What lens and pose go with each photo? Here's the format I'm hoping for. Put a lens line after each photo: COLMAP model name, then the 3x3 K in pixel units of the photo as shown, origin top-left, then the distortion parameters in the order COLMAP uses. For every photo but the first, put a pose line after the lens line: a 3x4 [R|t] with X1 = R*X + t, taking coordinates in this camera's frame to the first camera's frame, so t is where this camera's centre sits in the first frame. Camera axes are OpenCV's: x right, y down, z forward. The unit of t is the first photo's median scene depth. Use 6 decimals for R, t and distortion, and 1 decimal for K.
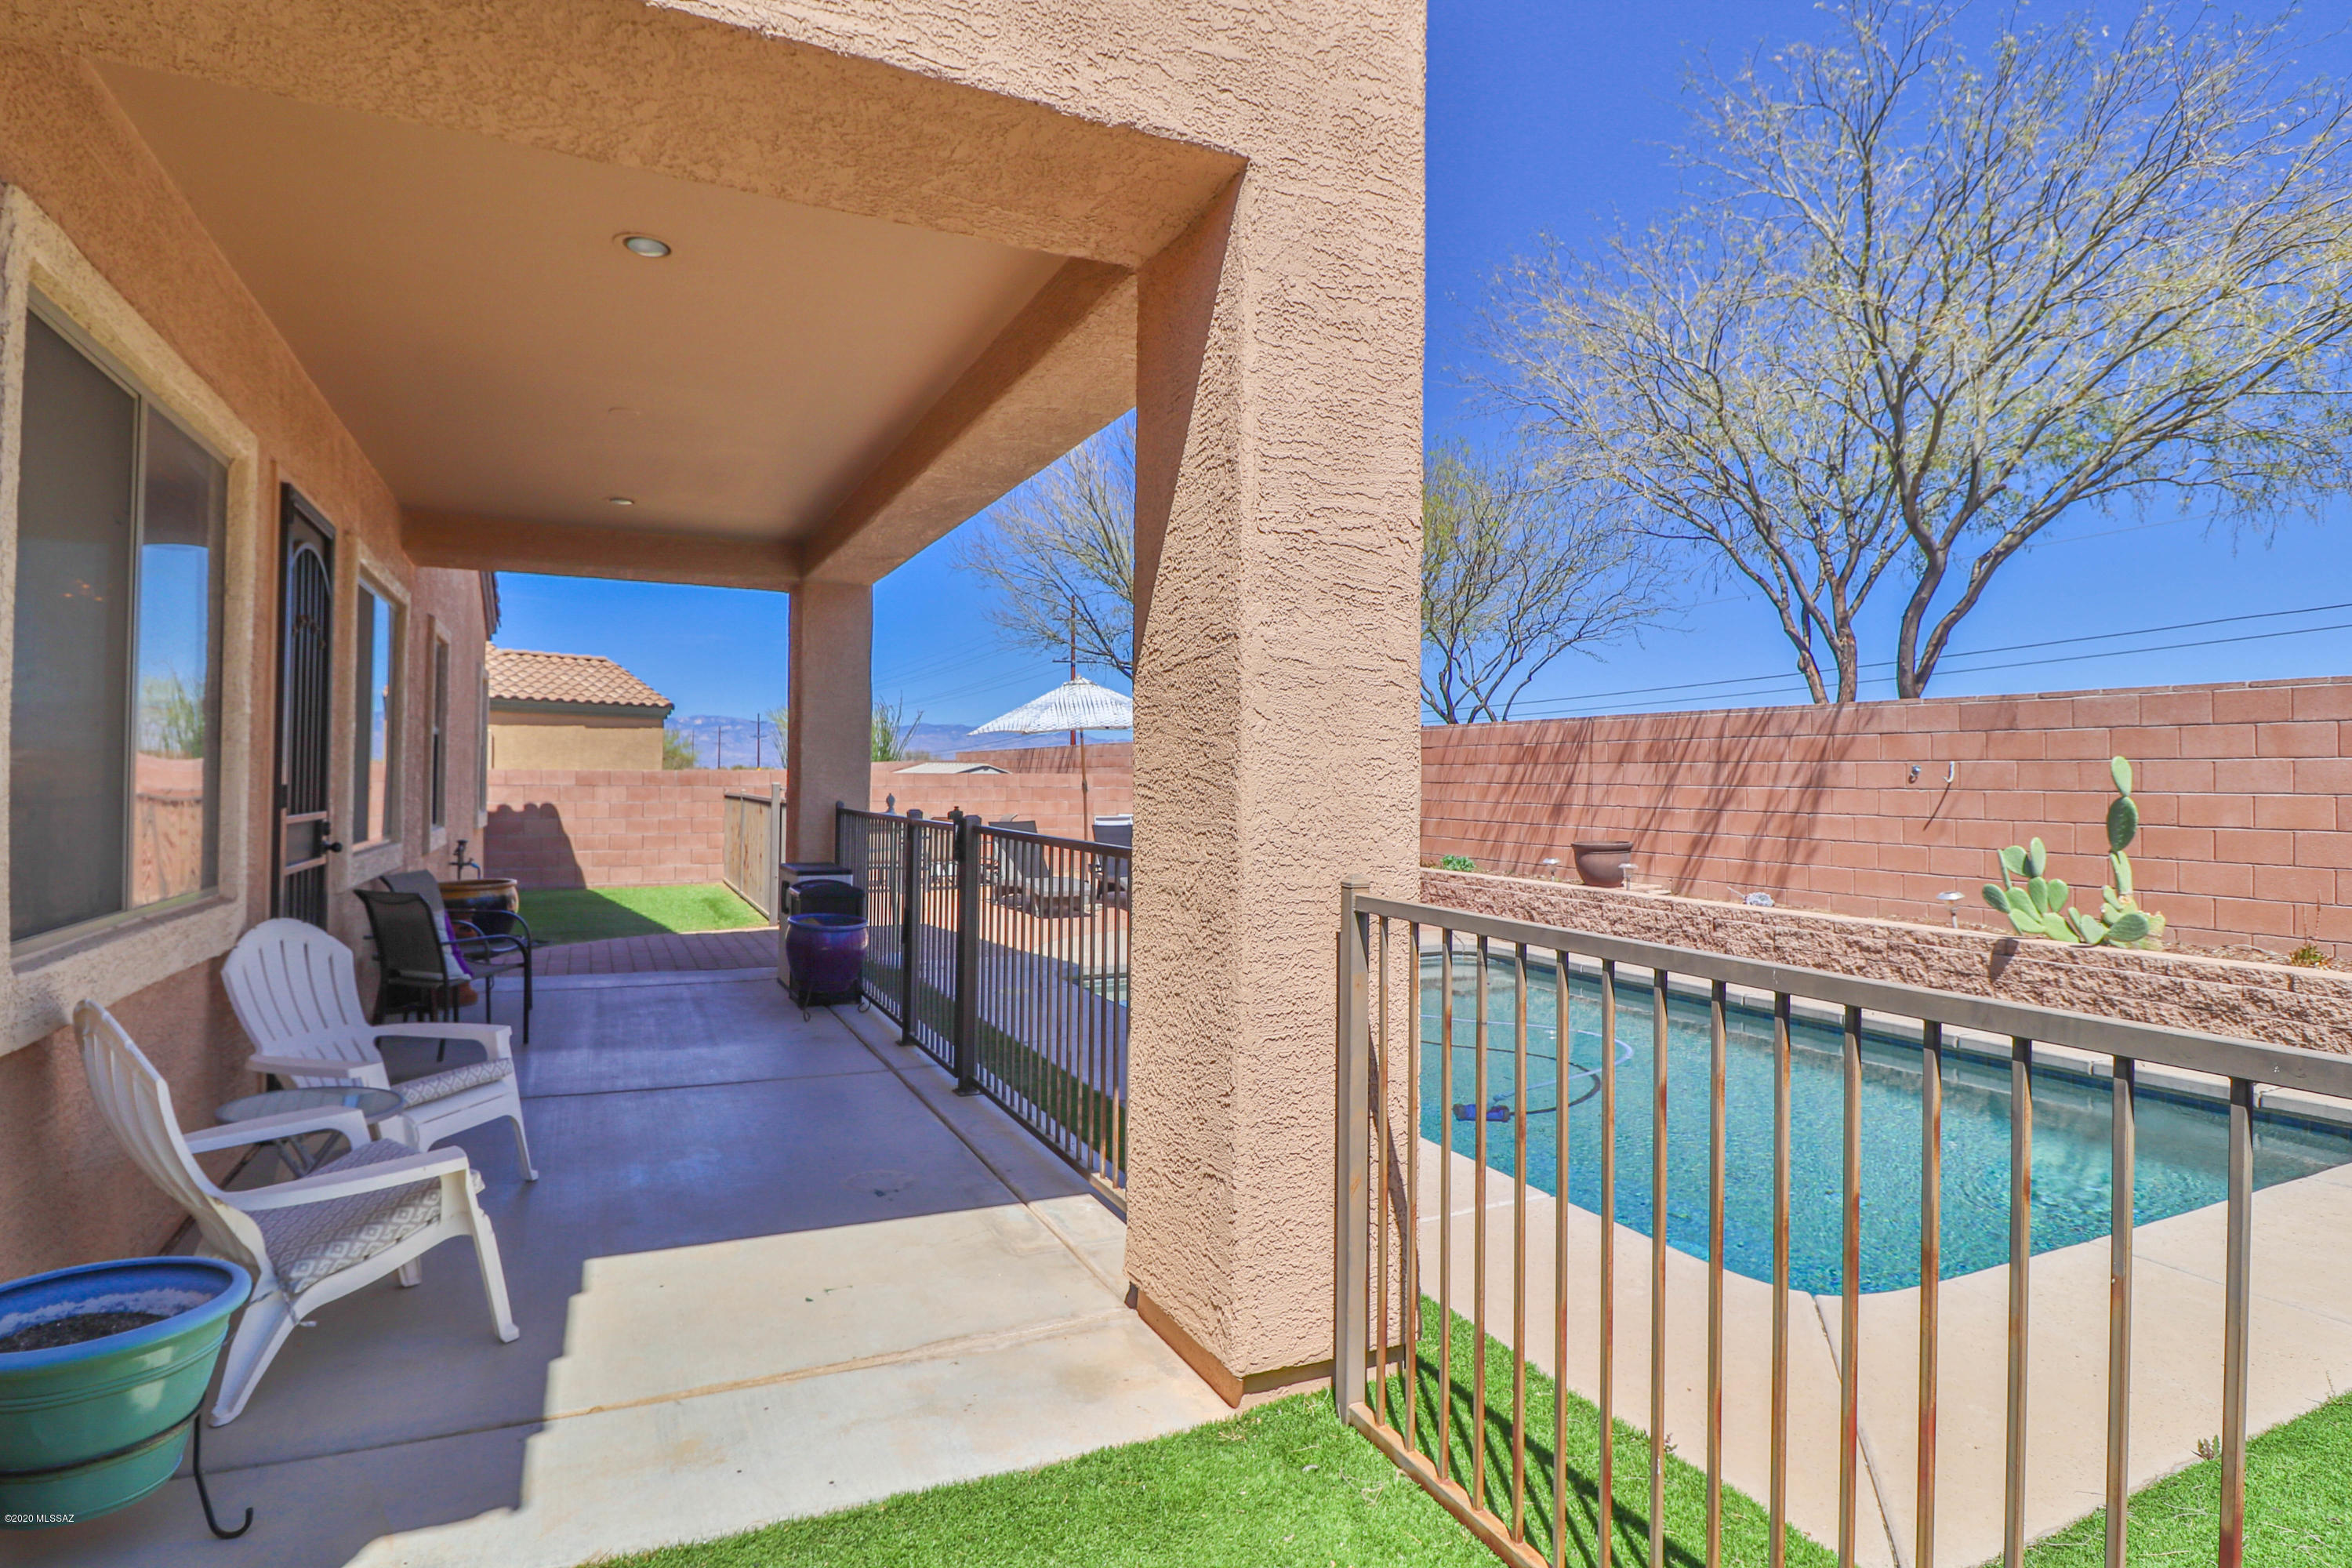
lens RADIAL K [[1212.5, 0, 1169.5], [0, 1212.5, 767.4], [0, 0, 1]] dist [0.000073, -0.013678]
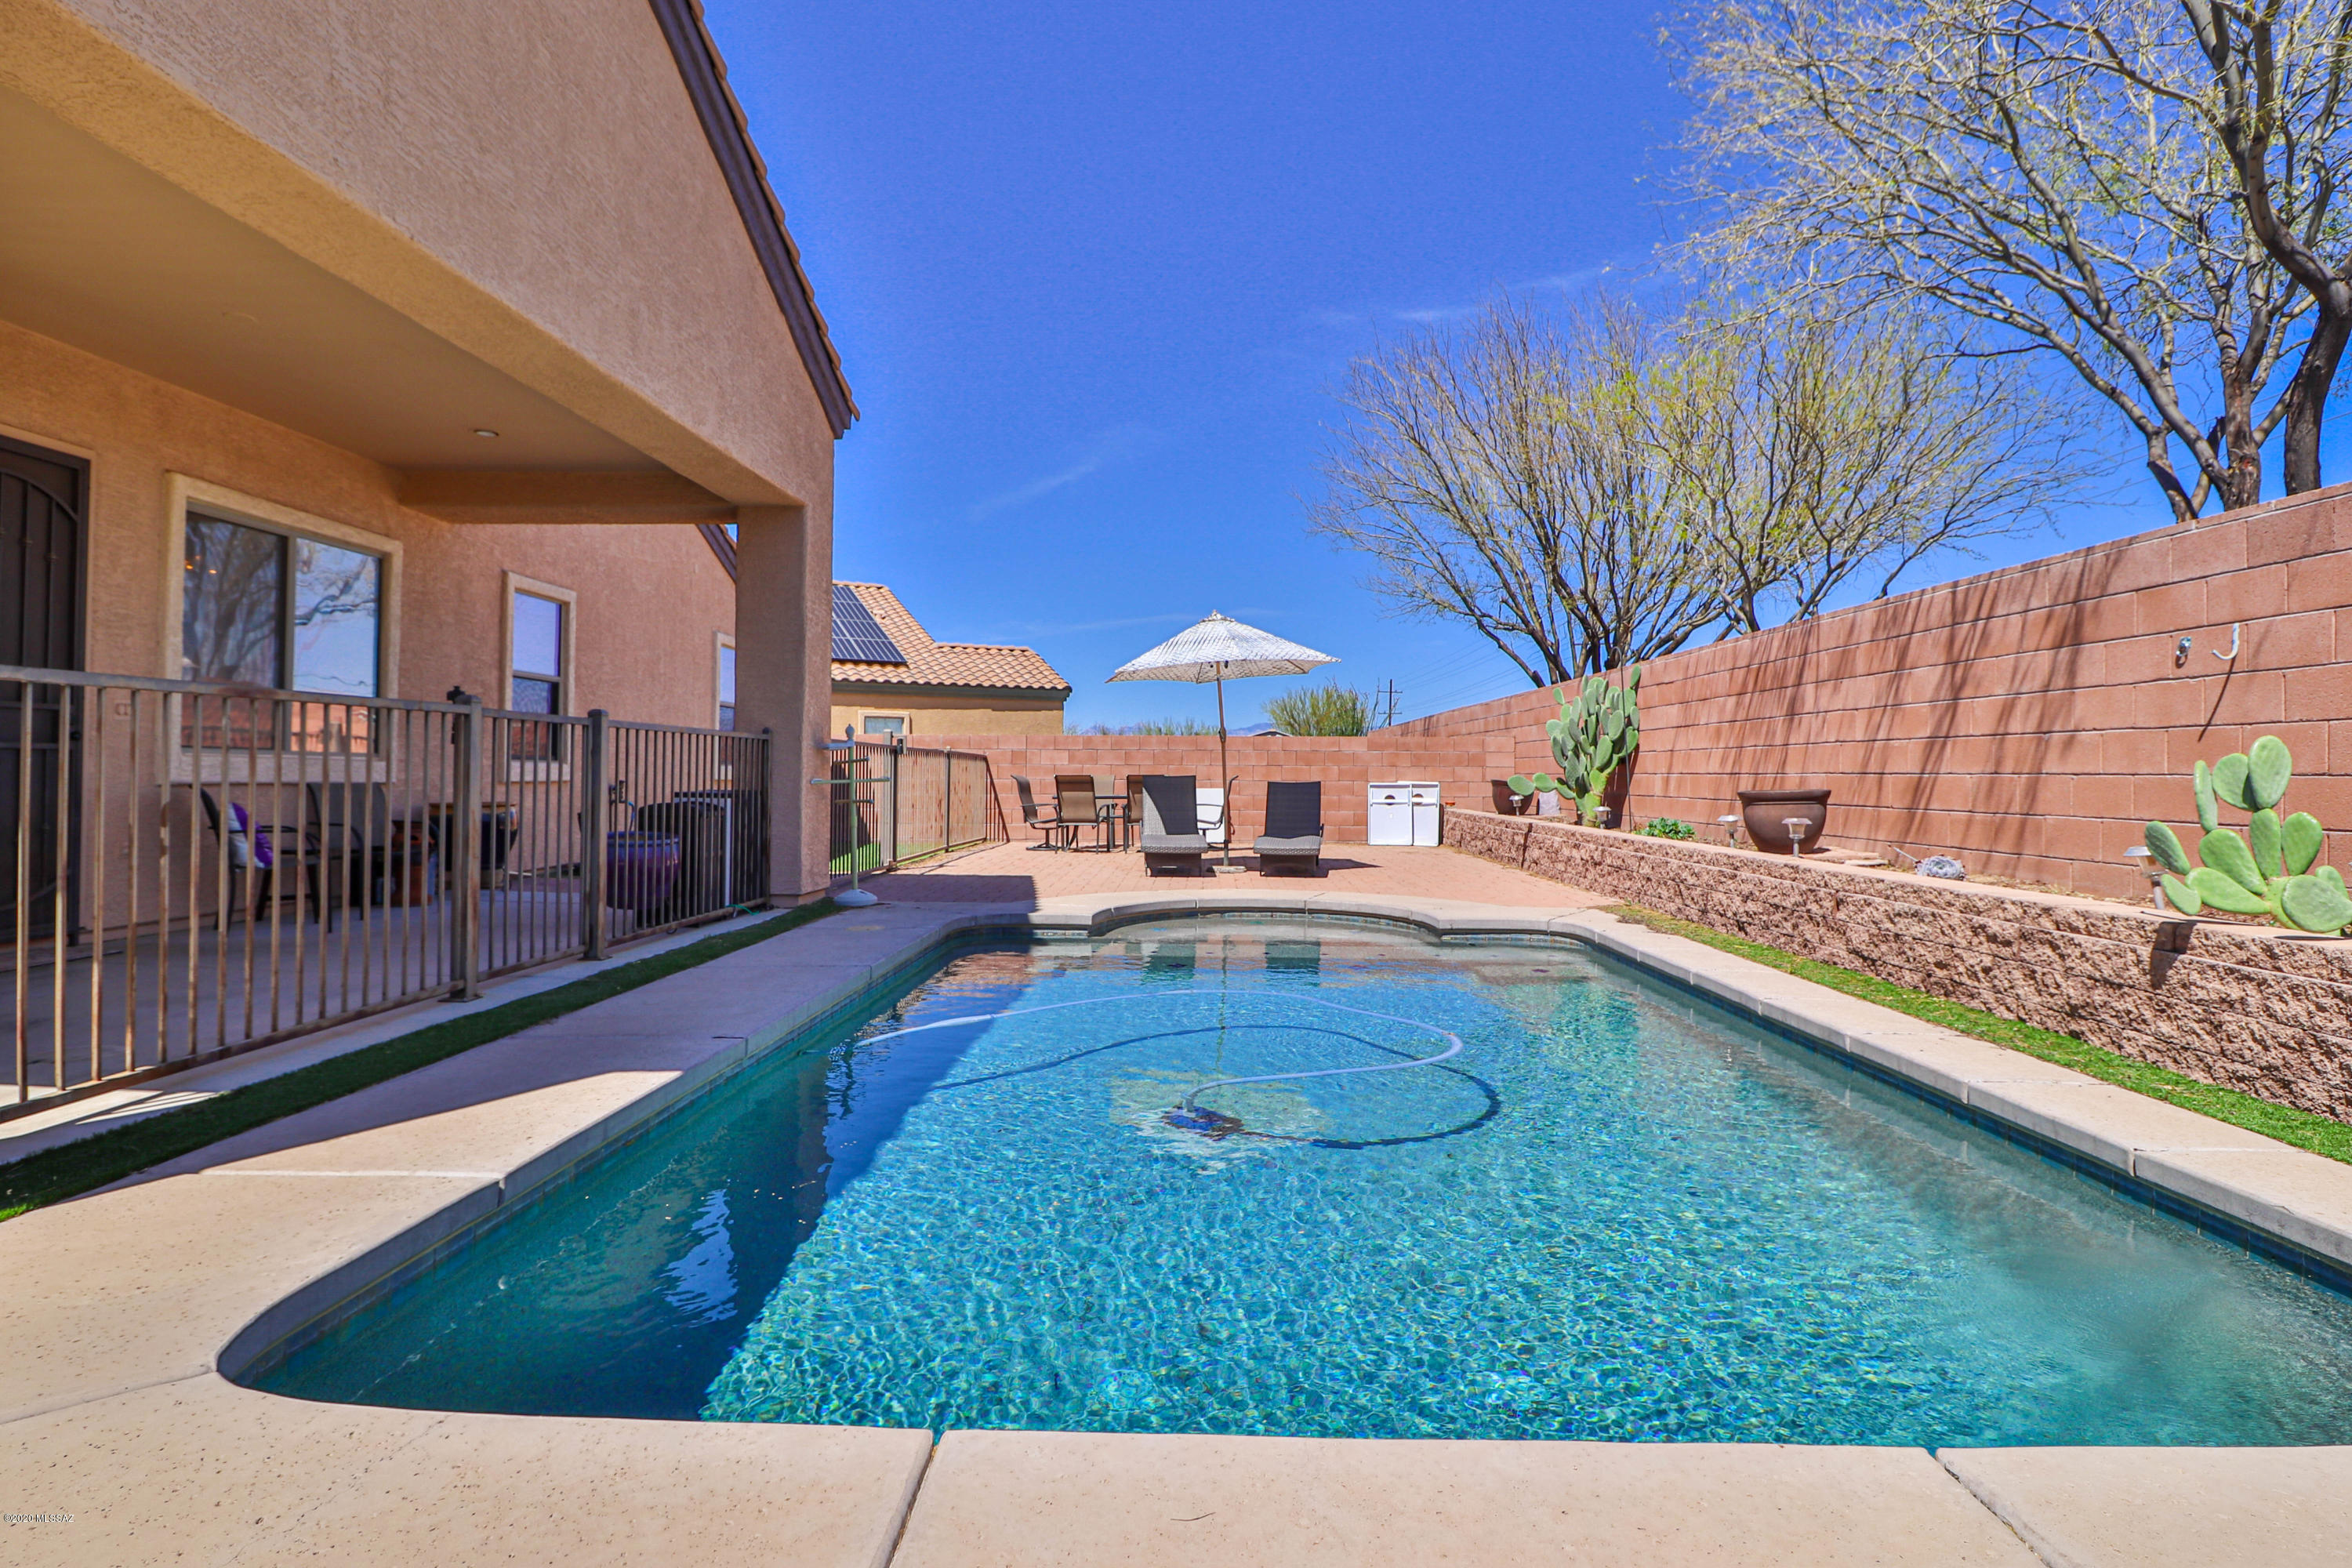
lens RADIAL K [[1212.5, 0, 1169.5], [0, 1212.5, 767.4], [0, 0, 1]] dist [0.000073, -0.013678]
pose [[0.887221, -0.003976, -0.461328, 0.498590], [0.003207, 0.999992, -0.002450, 0.067198], [0.461334, 0.000694, 0.887226, 0.291262]]
